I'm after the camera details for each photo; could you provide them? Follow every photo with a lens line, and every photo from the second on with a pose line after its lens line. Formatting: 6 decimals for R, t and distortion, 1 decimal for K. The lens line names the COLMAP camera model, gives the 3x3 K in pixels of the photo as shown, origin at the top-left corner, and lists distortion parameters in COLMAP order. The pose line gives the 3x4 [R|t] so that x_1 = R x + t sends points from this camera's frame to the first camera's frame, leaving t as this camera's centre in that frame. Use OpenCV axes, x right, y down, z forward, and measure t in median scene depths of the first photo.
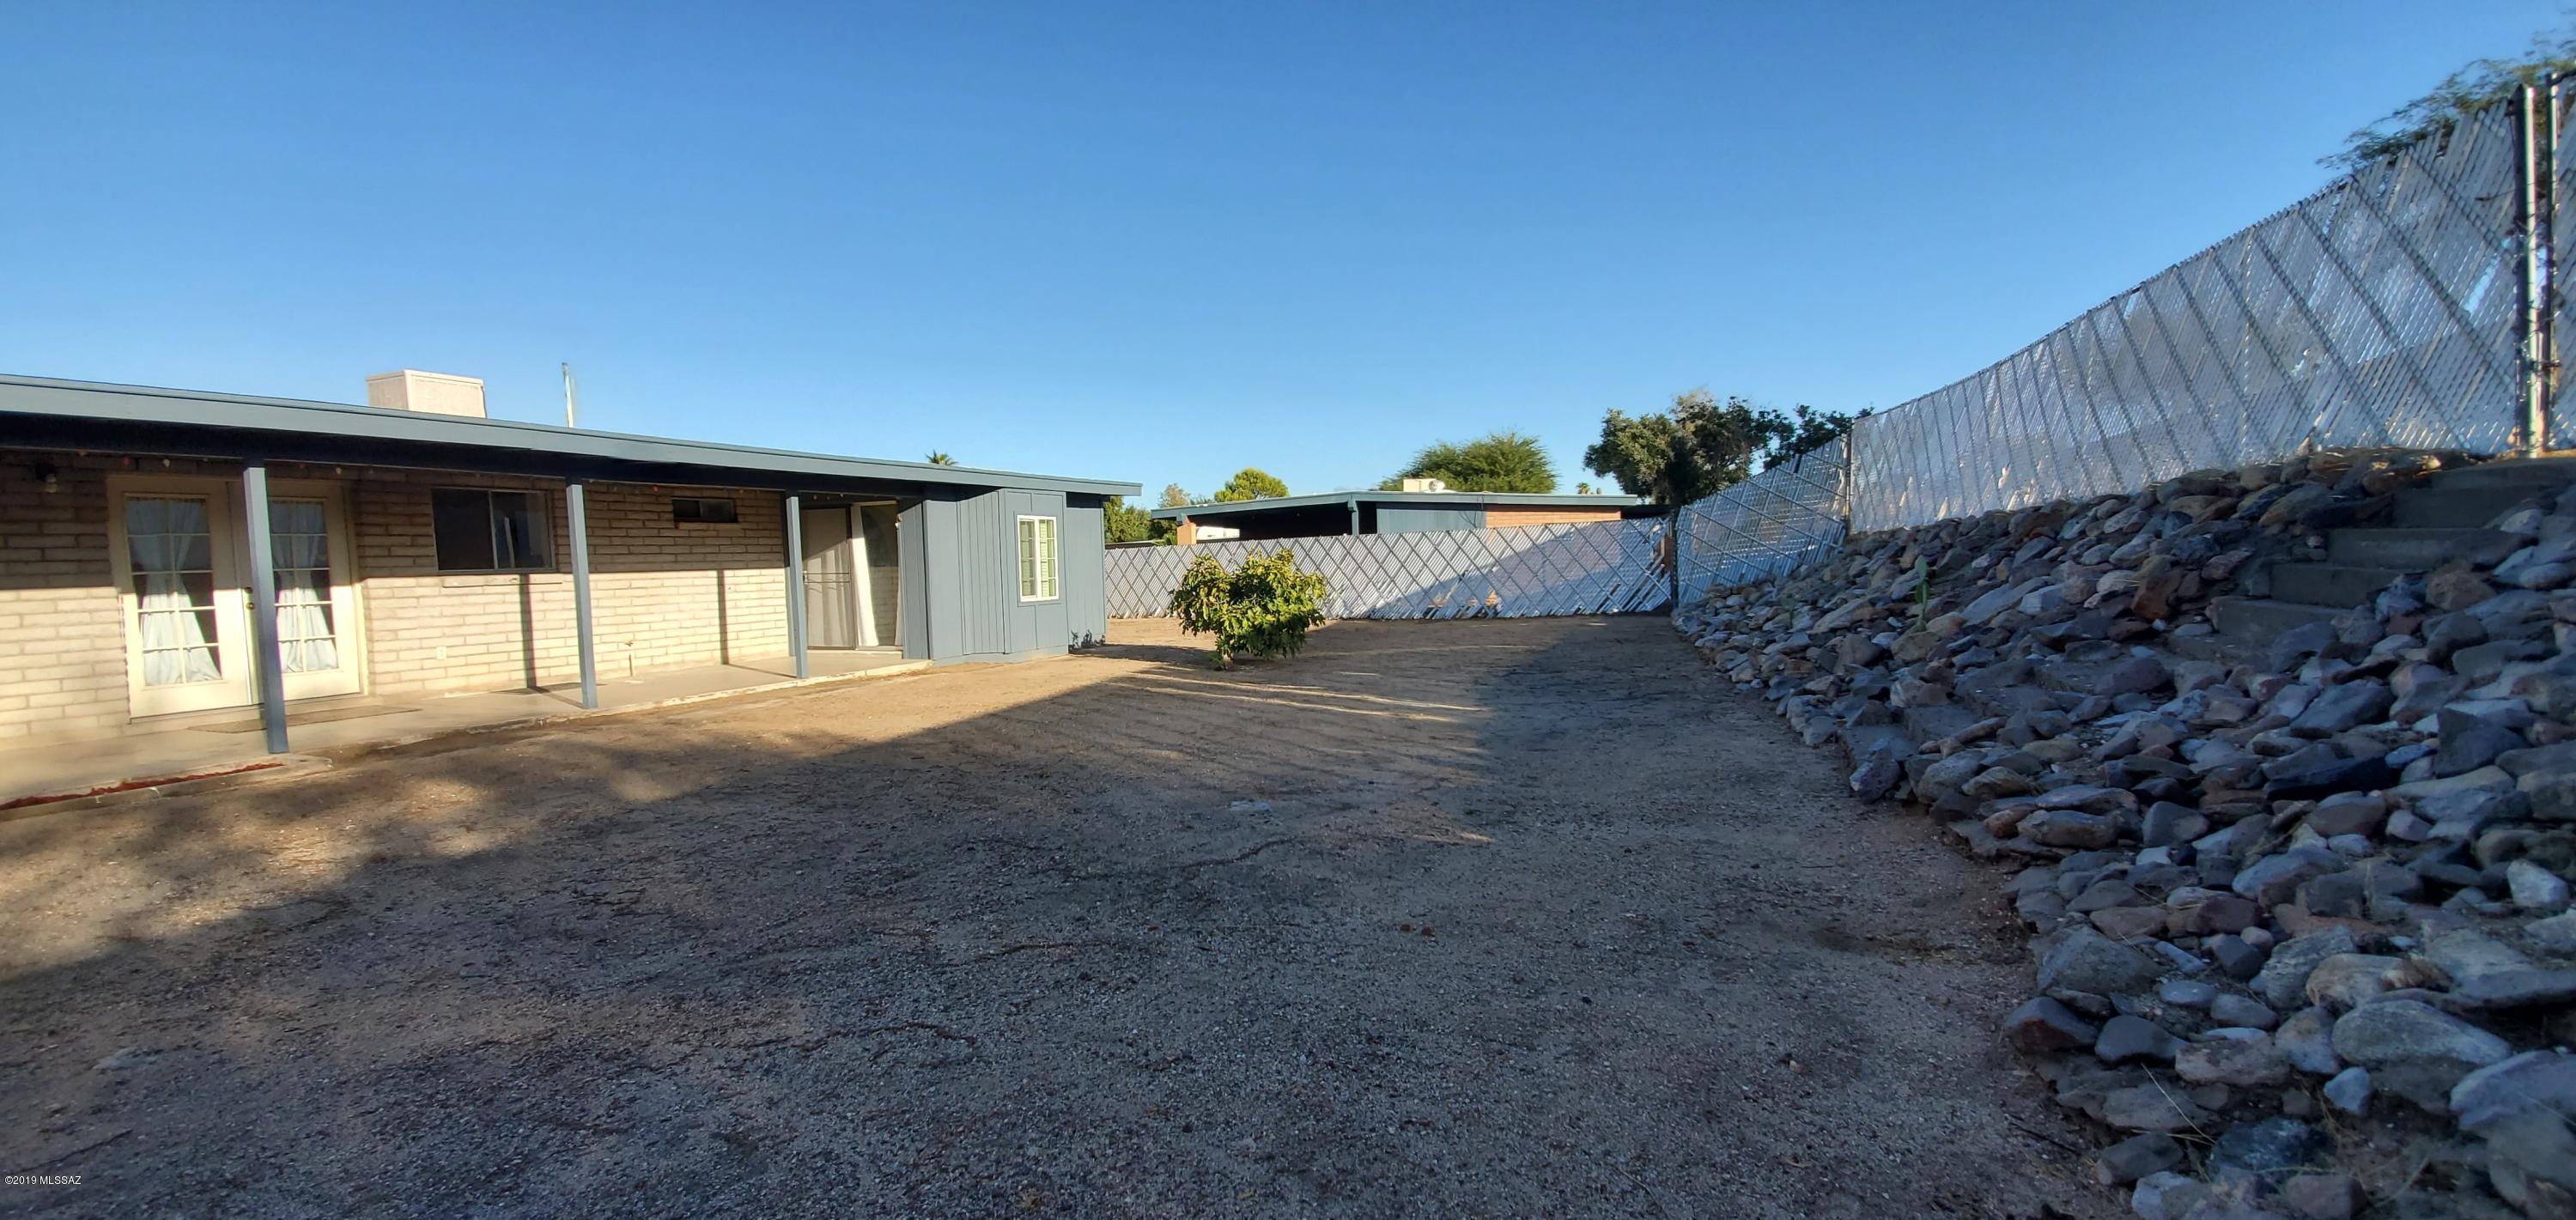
lens RADIAL K [[1050.6, 0, 1288.0], [0, 1050.6, 610.0], [0, 0, 1]] dist [-0.017151, -0.000083]
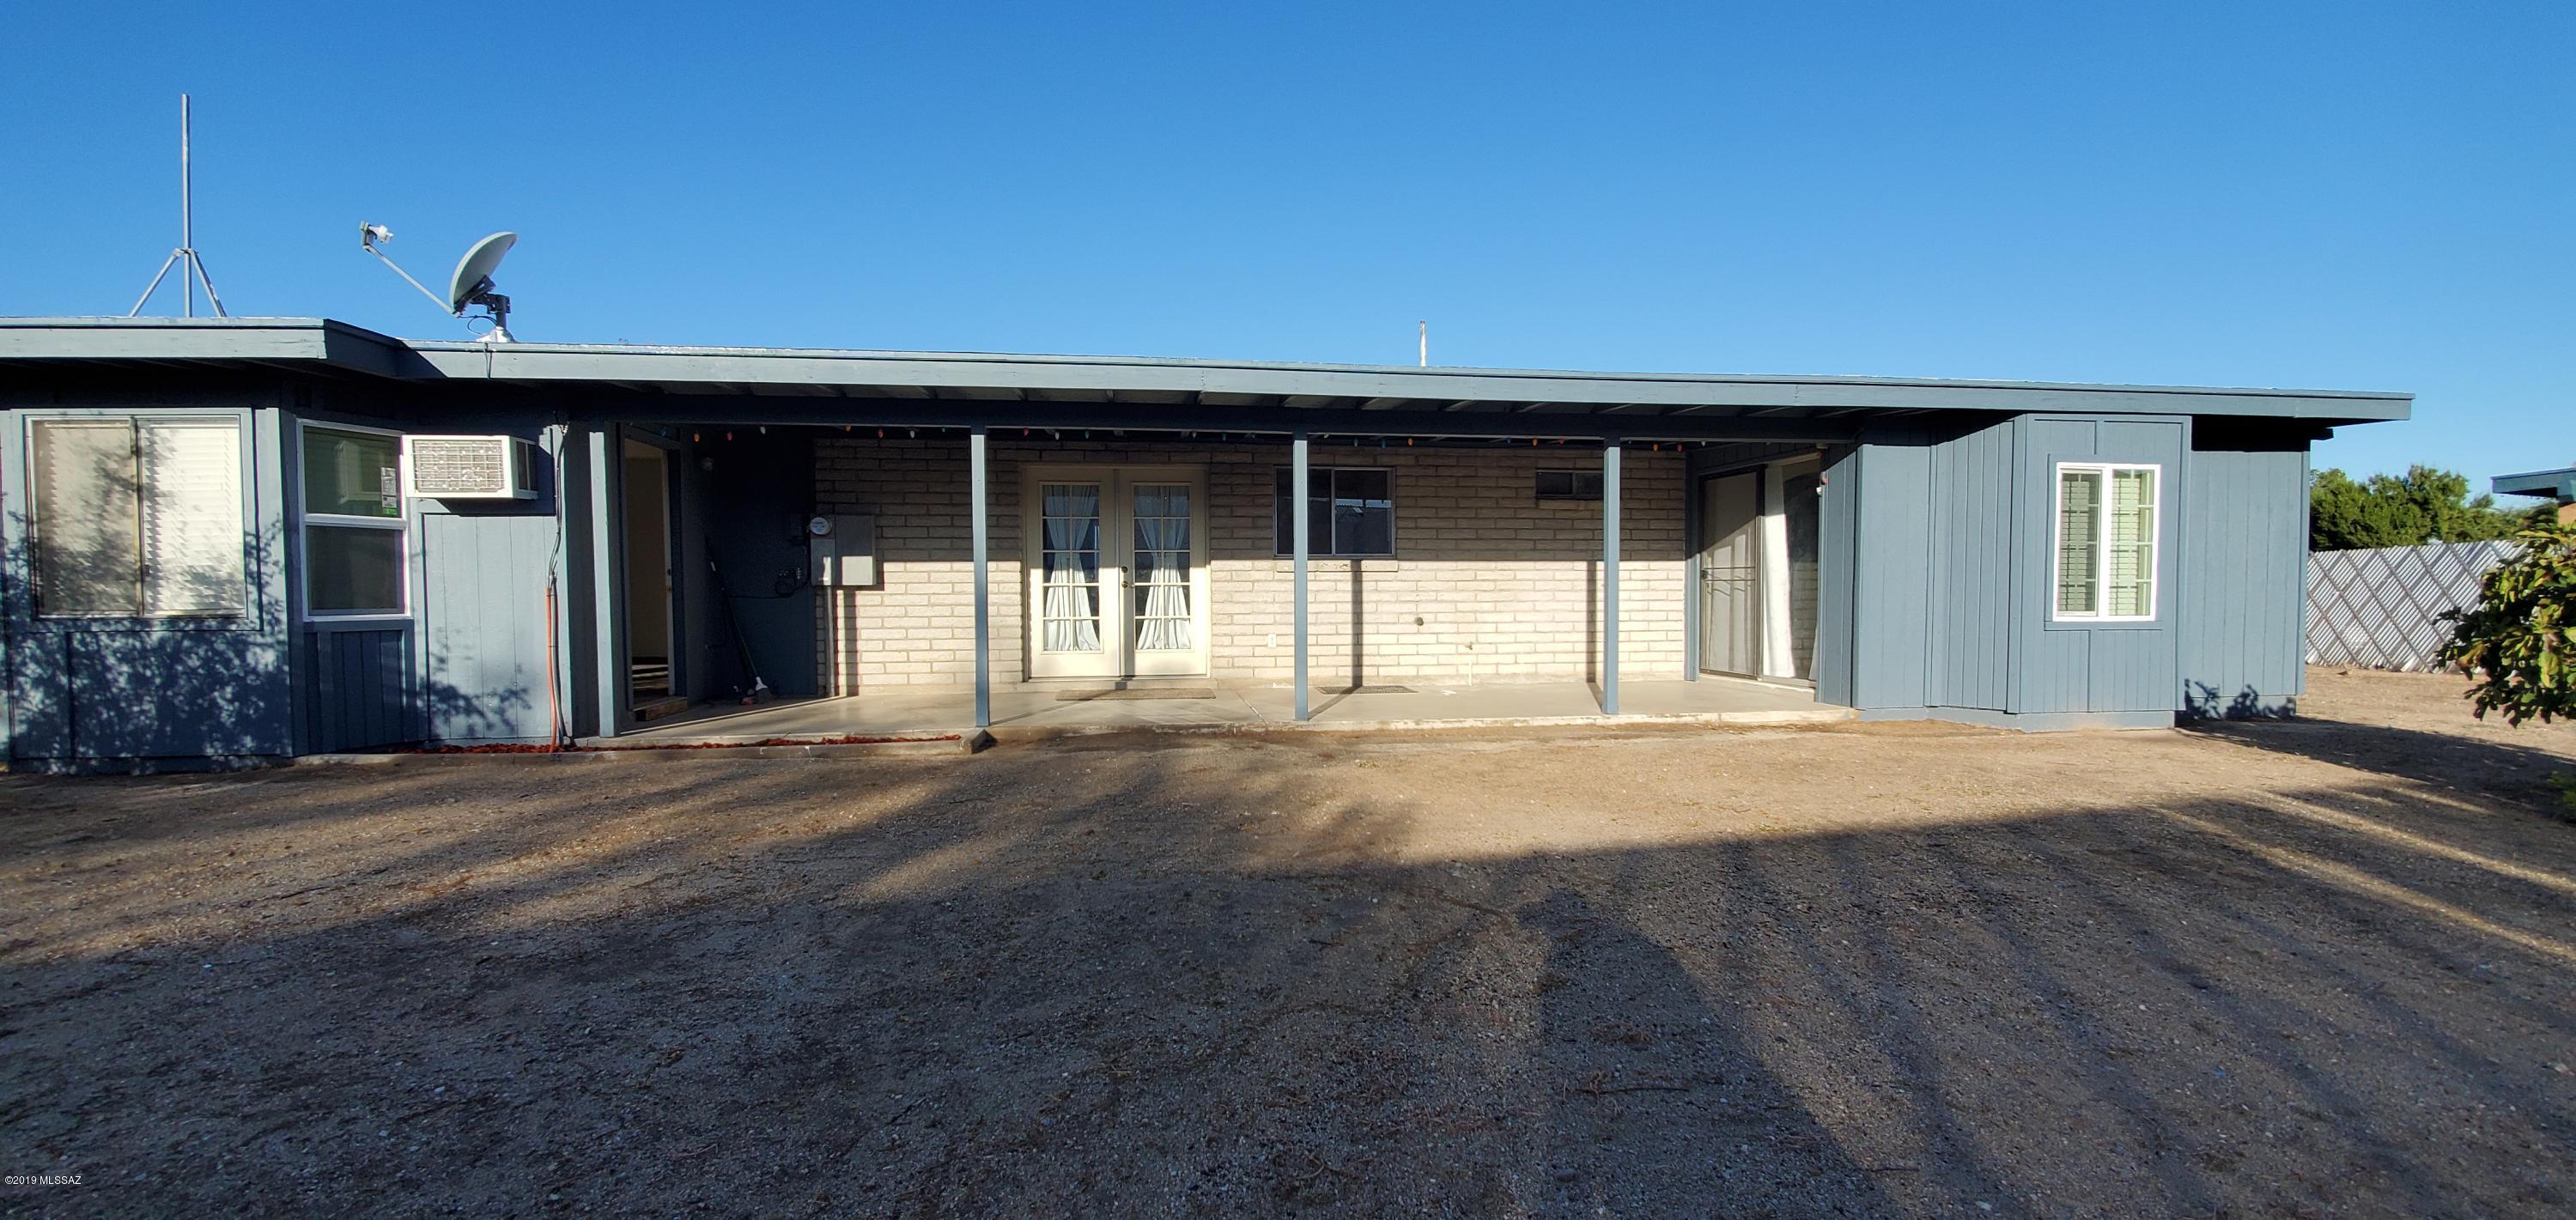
lens RADIAL K [[1019.8, 0, 1285.4], [0, 1019.8, 620.9], [0, 0, 1]] dist [0.001902, -0.013370]
pose [[0.509262, 0.046467, -0.859356, -0.004971], [-0.052723, 0.998350, 0.022738, 0.001057], [0.858995, 0.033728, 0.510871, 0.458241]]
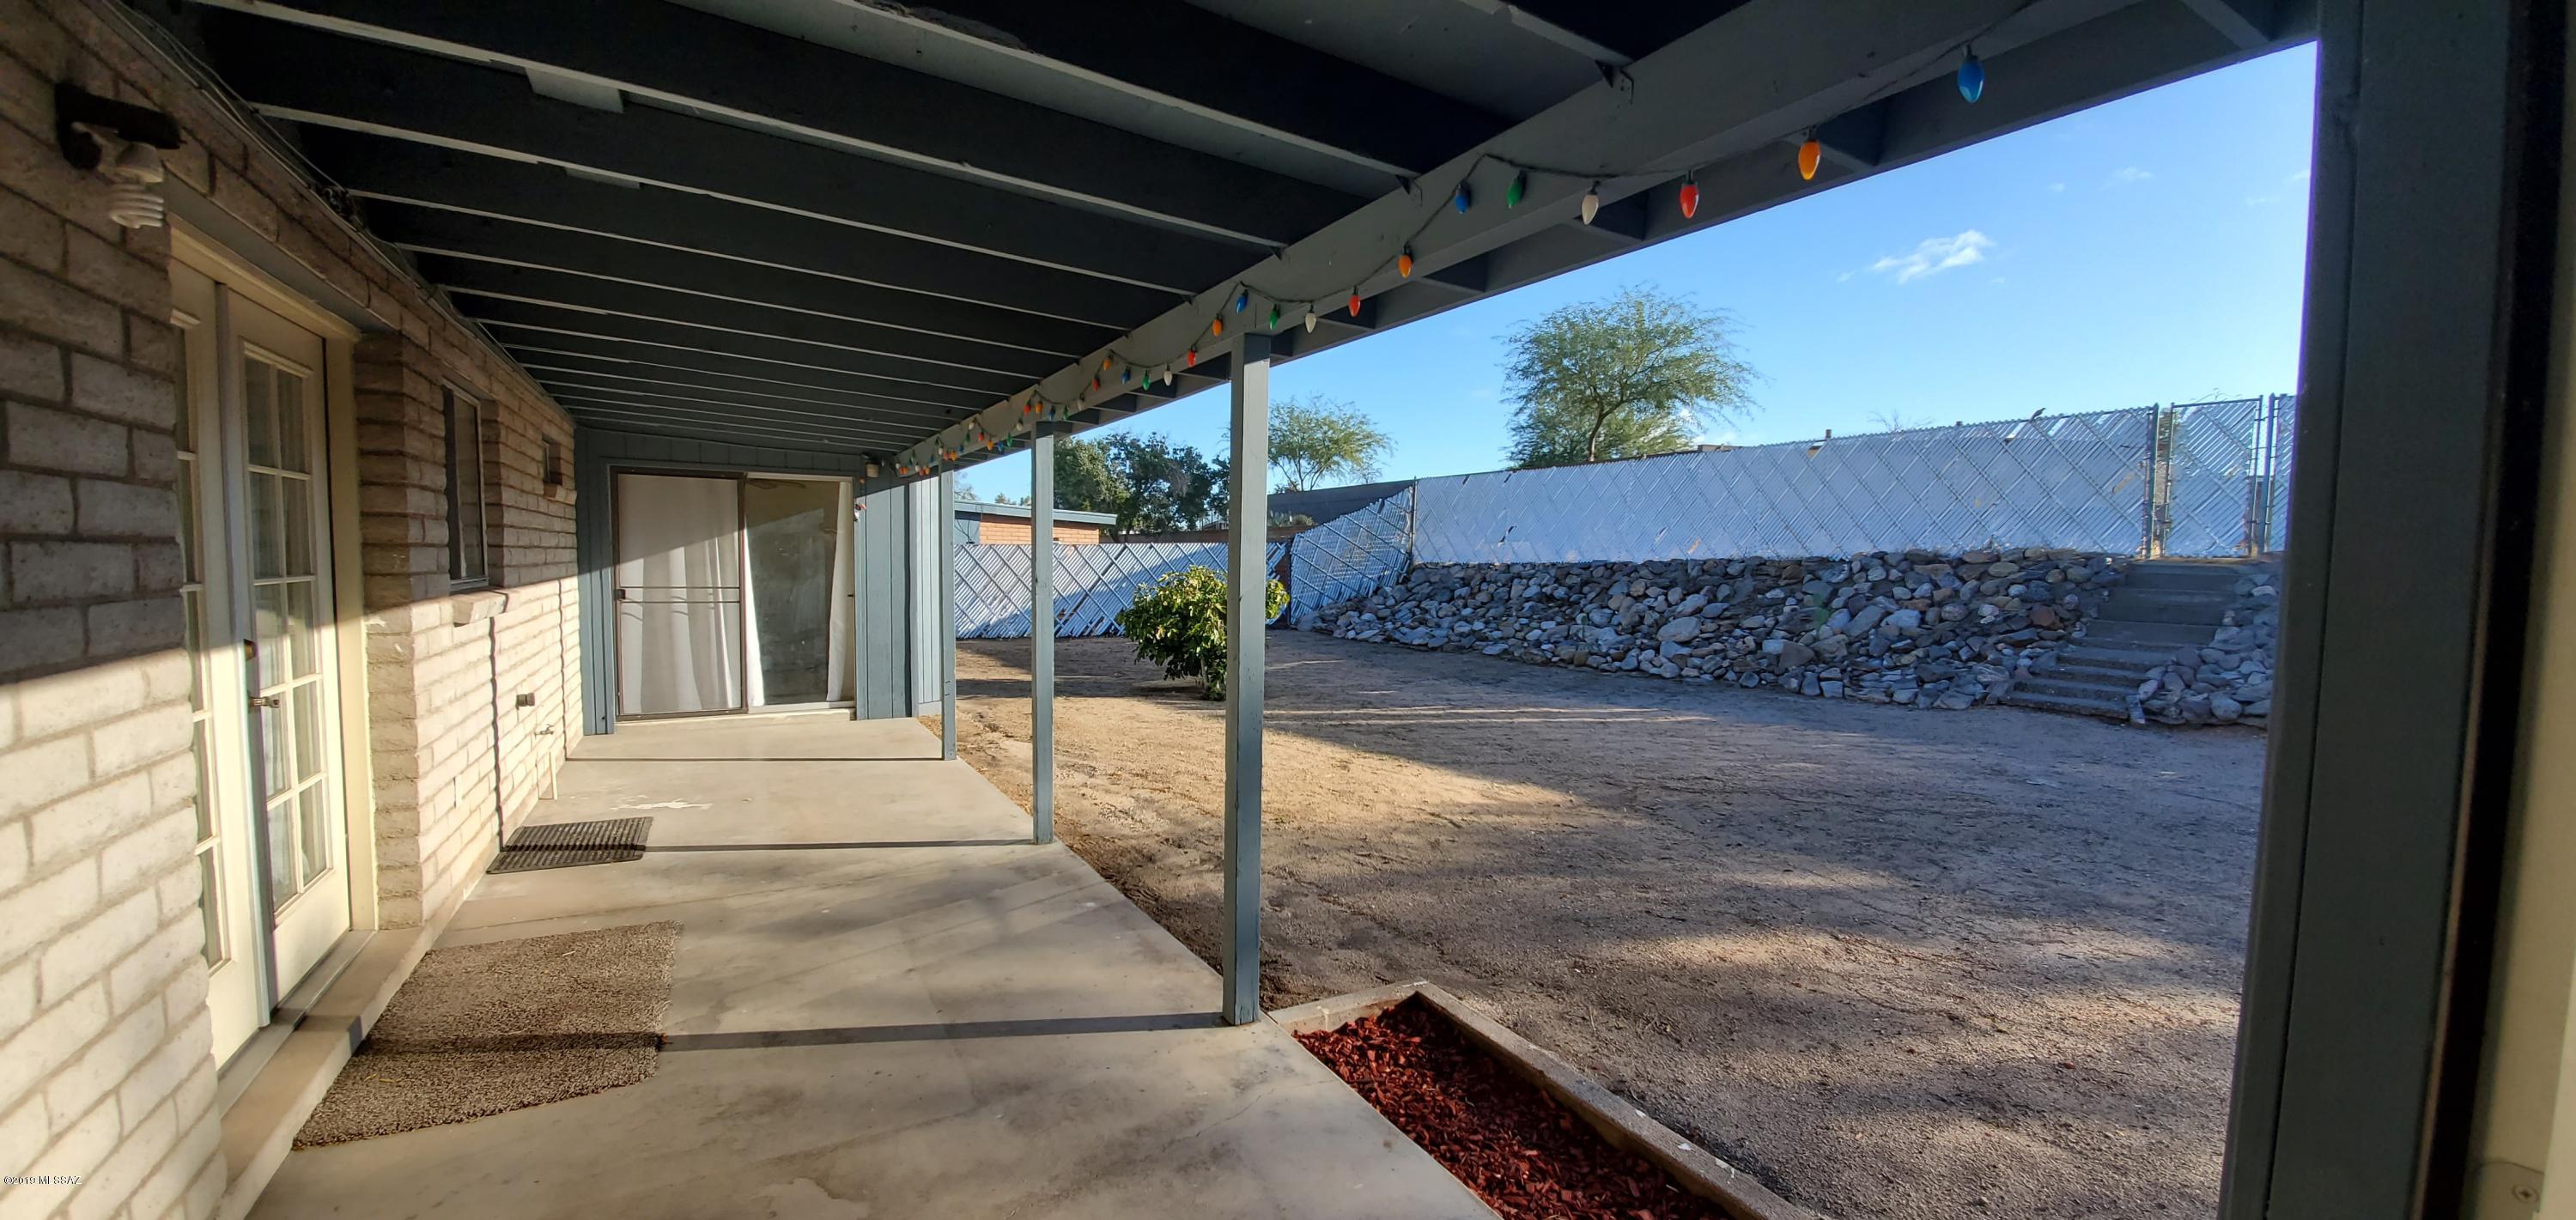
lens RADIAL K [[1034.3, 0, 1279.9], [0, 1034.3, 632.6], [0, 0, 1]] dist [0.021133, -0.021293]
pose [[0.627366, -0.022940, 0.778387, -0.793707], [0.010984, 0.999727, 0.020610, -0.020529], [-0.778647, -0.004380, 0.627447, 0.435419]]
